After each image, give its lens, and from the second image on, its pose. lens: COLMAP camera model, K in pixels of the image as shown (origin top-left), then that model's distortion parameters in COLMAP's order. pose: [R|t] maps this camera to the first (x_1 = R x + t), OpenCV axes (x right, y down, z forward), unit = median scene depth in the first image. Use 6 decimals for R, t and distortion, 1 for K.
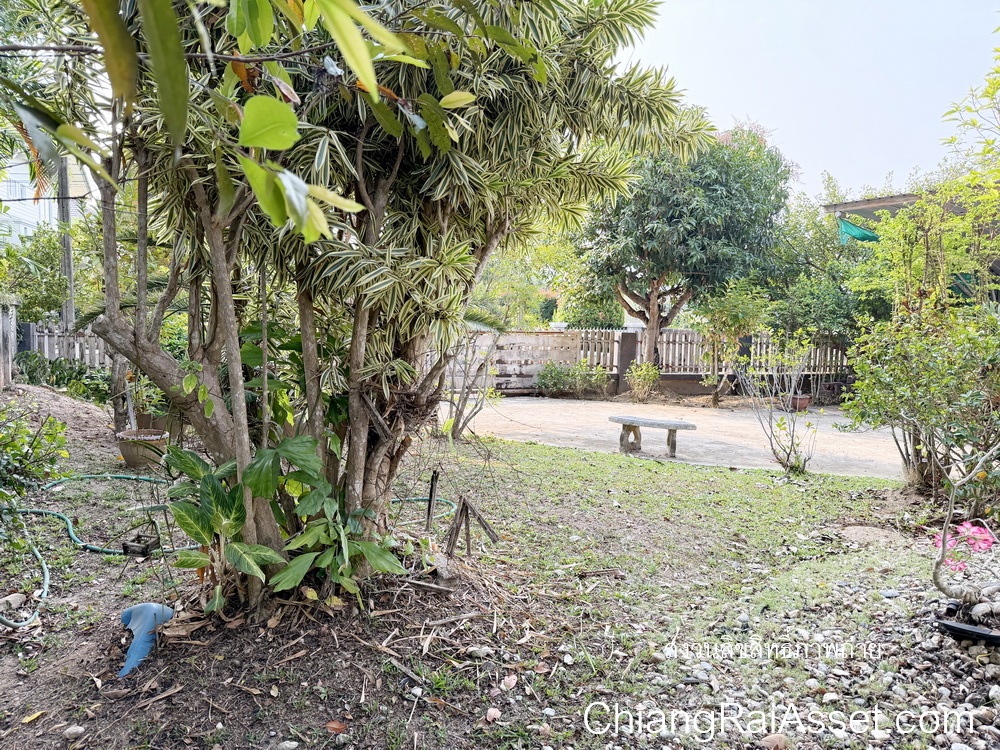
lens RADIAL K [[708.9, 0, 502.4], [0, 708.9, 378.7], [0, 0, 1]] dist [-0.007383, -0.010188]
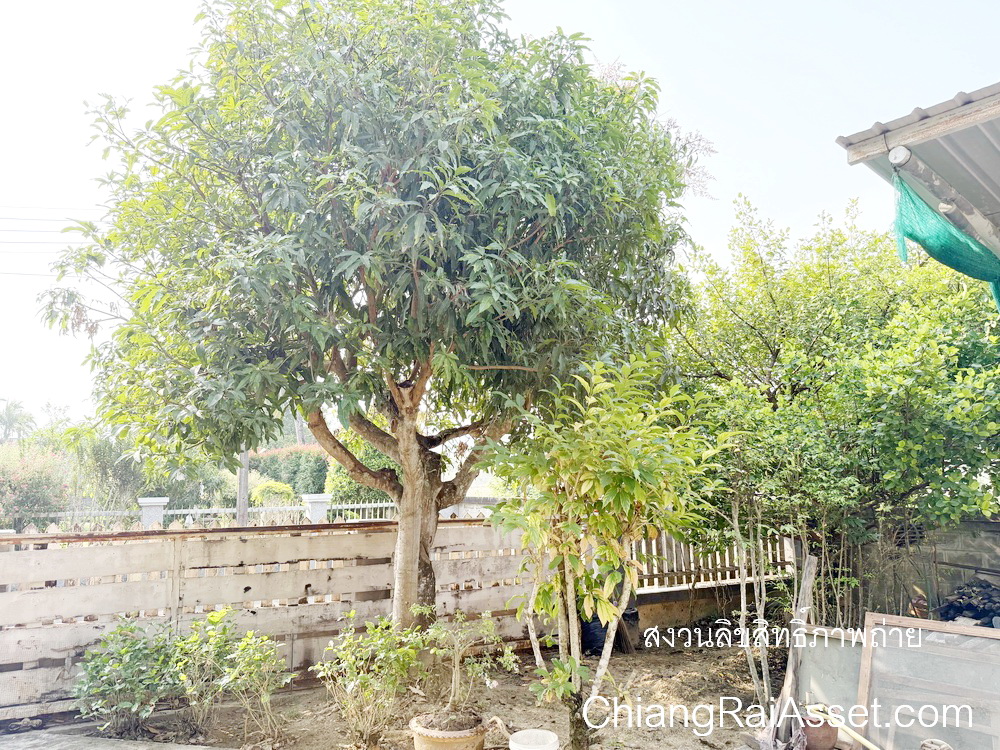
lens RADIAL K [[708.9, 0, 502.4], [0, 708.9, 378.7], [0, 0, 1]] dist [-0.007383, -0.010188]
pose [[0.977996, -0.017258, 0.207910, 0.179996], [0.063059, 0.974411, -0.215745, -0.056360], [-0.198866, 0.224109, 0.954058, 0.592558]]
